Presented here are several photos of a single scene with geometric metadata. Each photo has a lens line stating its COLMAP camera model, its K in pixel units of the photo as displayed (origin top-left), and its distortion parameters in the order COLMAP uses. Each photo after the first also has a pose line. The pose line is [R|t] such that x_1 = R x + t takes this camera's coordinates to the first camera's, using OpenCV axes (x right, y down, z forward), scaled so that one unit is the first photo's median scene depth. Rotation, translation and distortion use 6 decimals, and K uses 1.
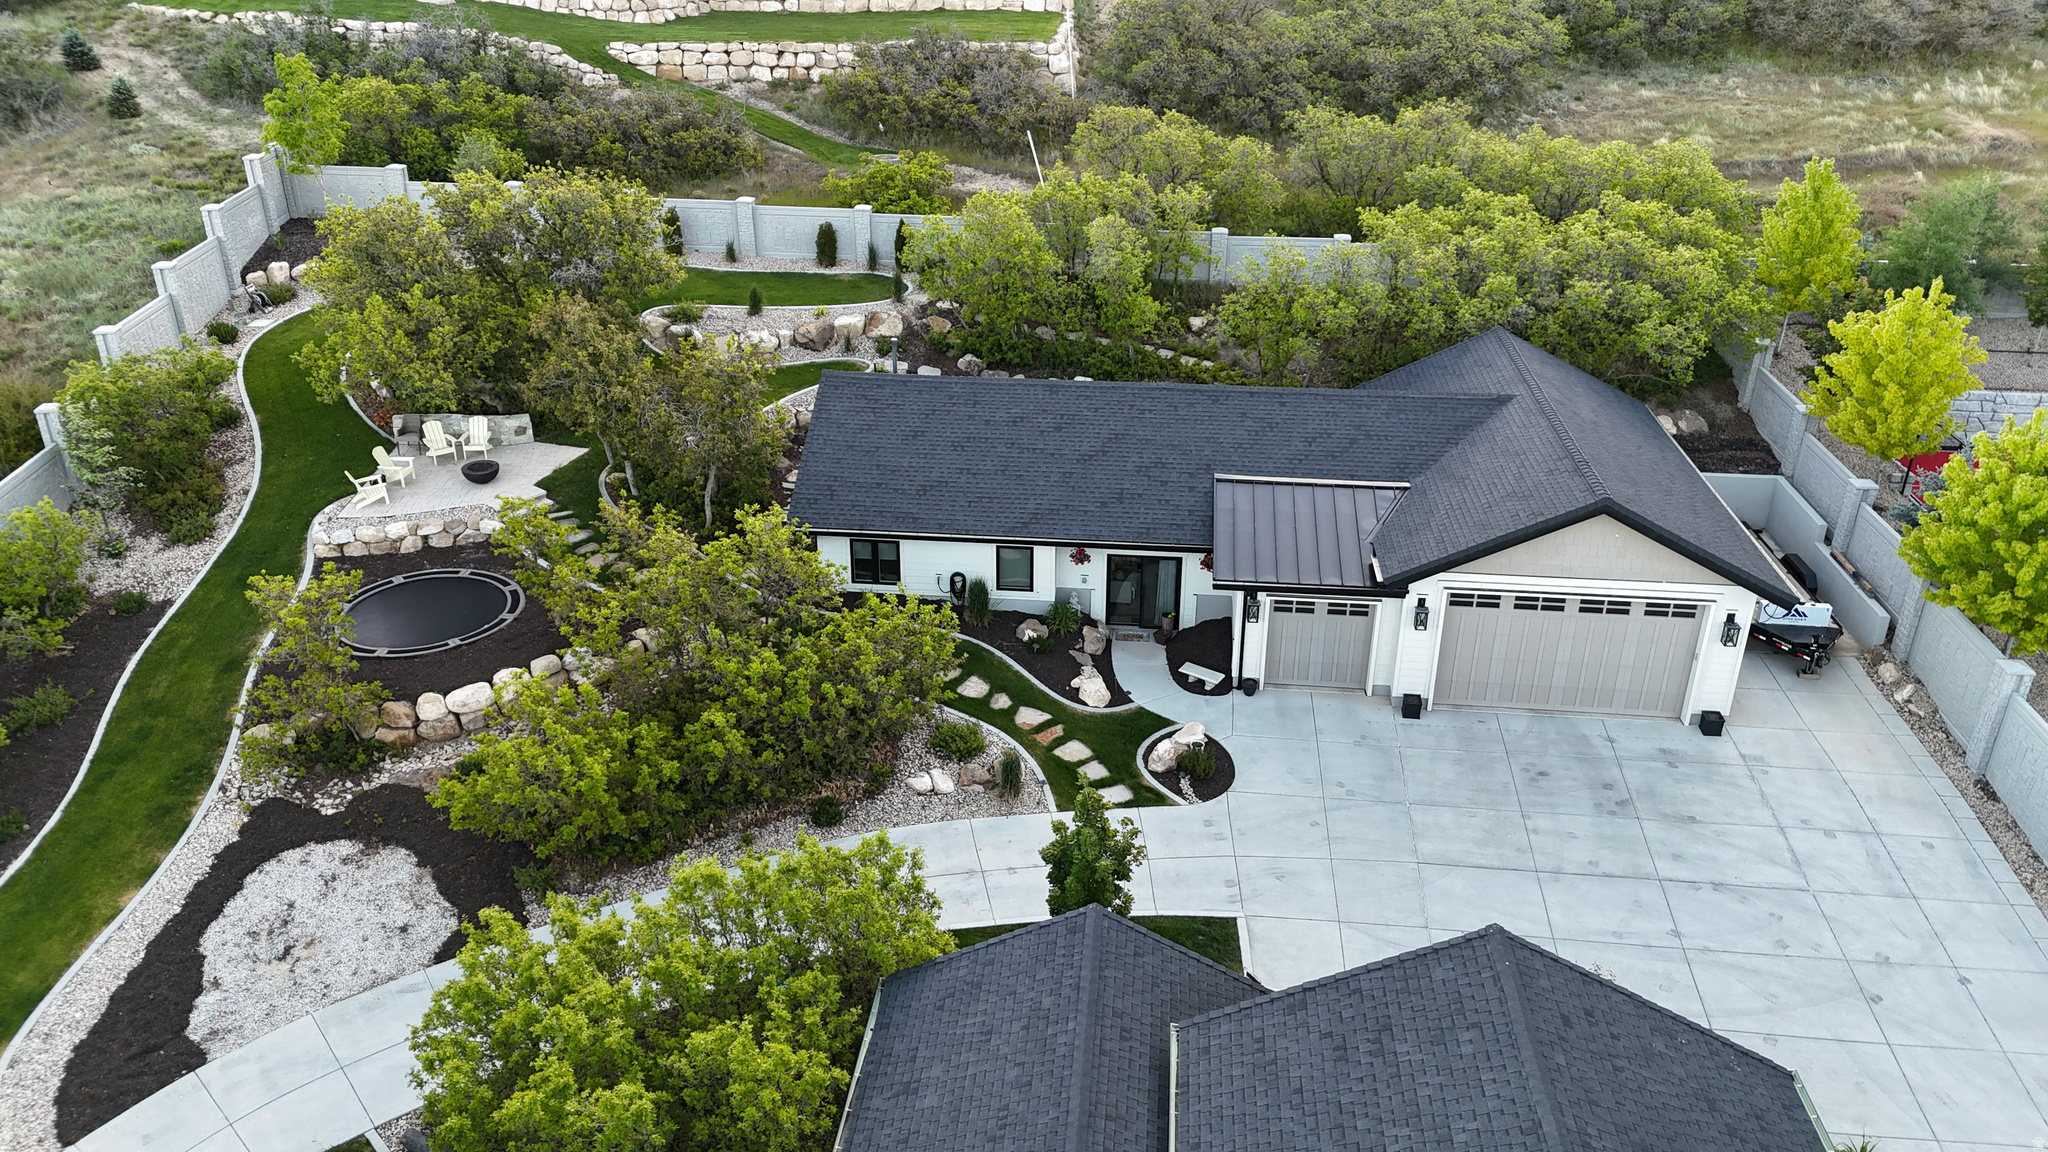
lens RADIAL K [[1507.5, 0, 1024.0], [0, 1507.5, 576.0], [0, 0, 1]] dist [0.093320, -0.085029]
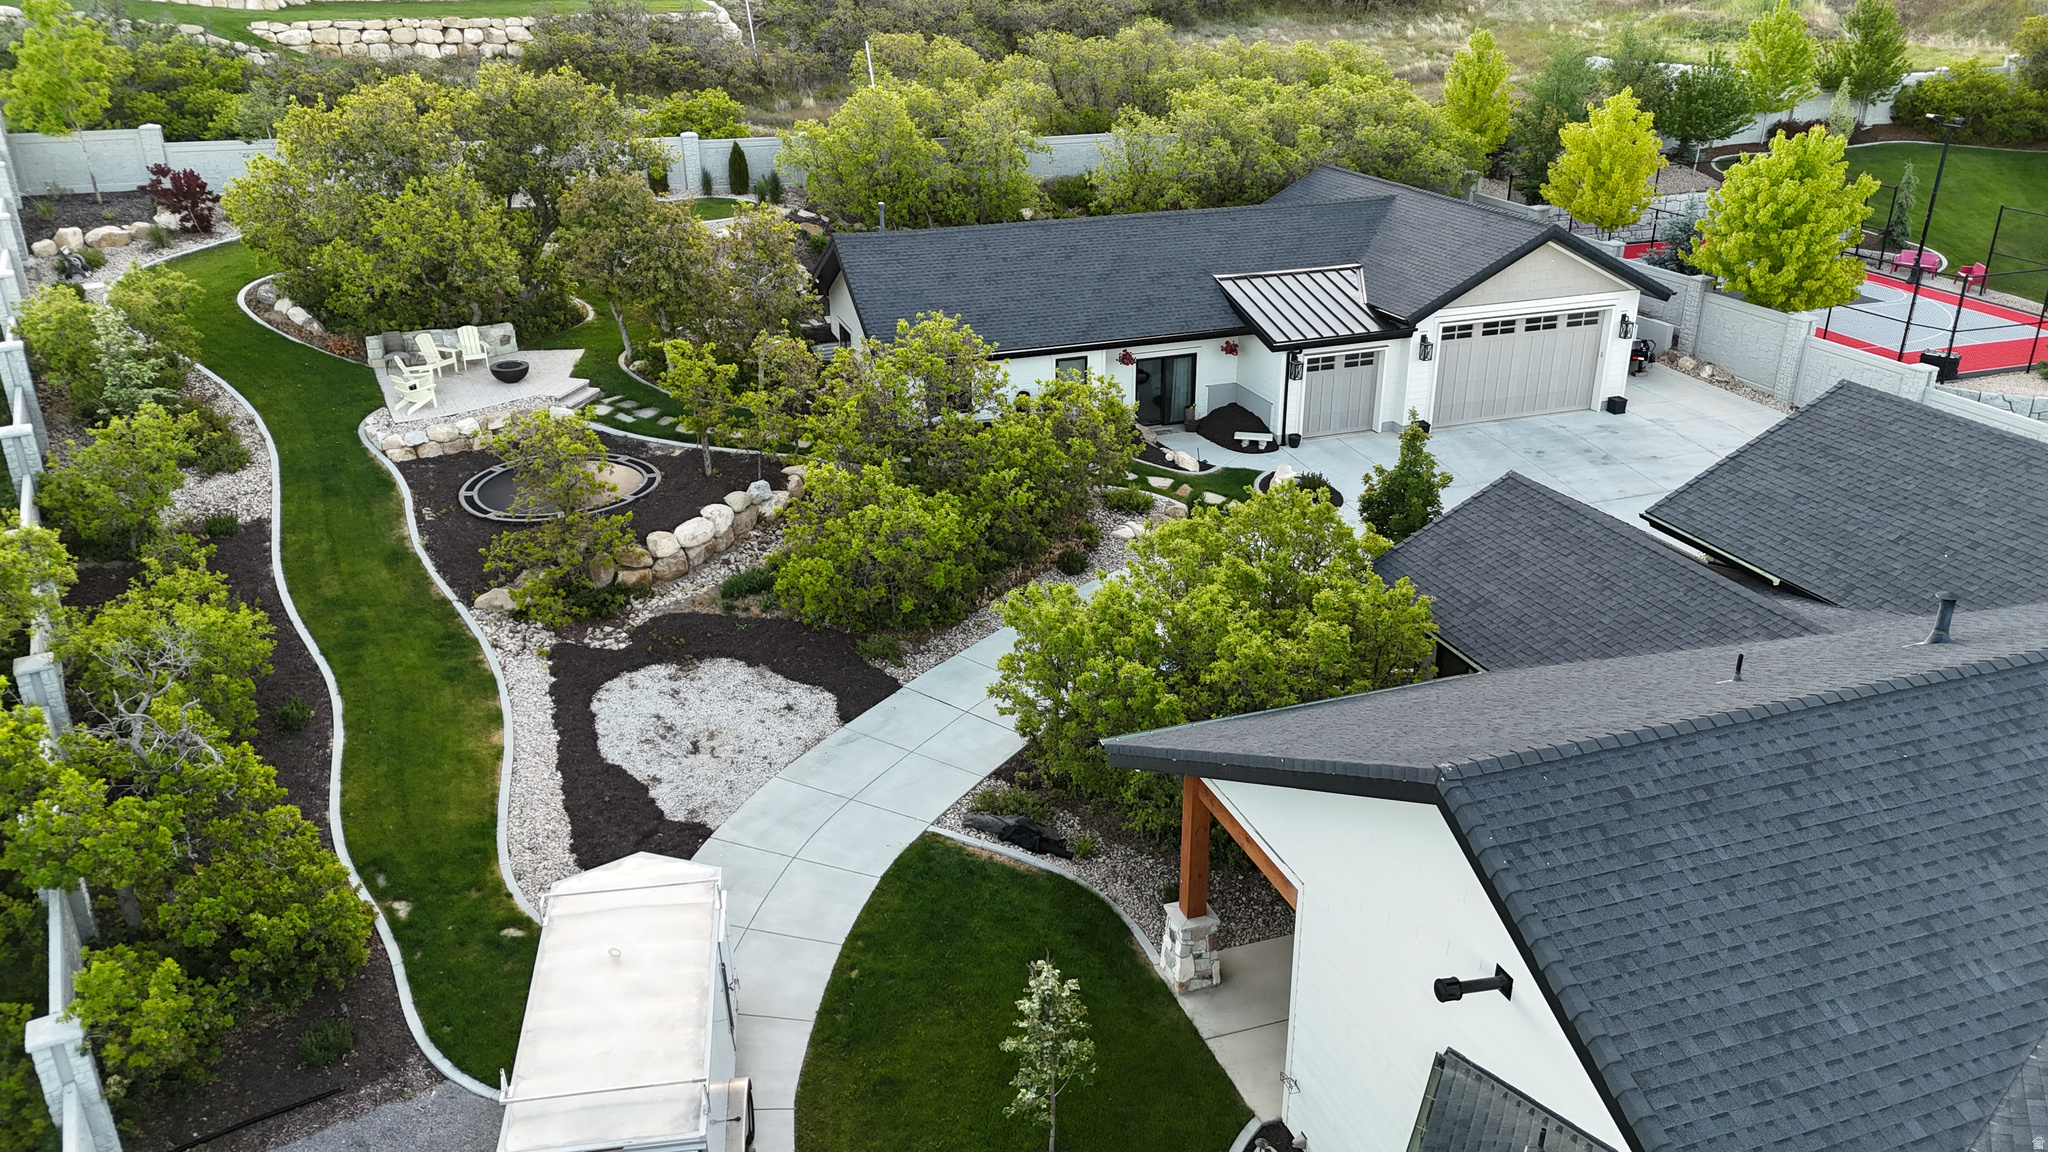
lens RADIAL K [[1507.5, 0, 1024.0], [0, 1507.5, 576.0], [0, 0, 1]] dist [0.093320, -0.085029]
pose [[0.907419, -0.175222, 0.381953, -0.533032], [0.193779, 0.980991, -0.010334, 0.155383], [-0.372881, 0.083392, 0.924124, -0.001162]]
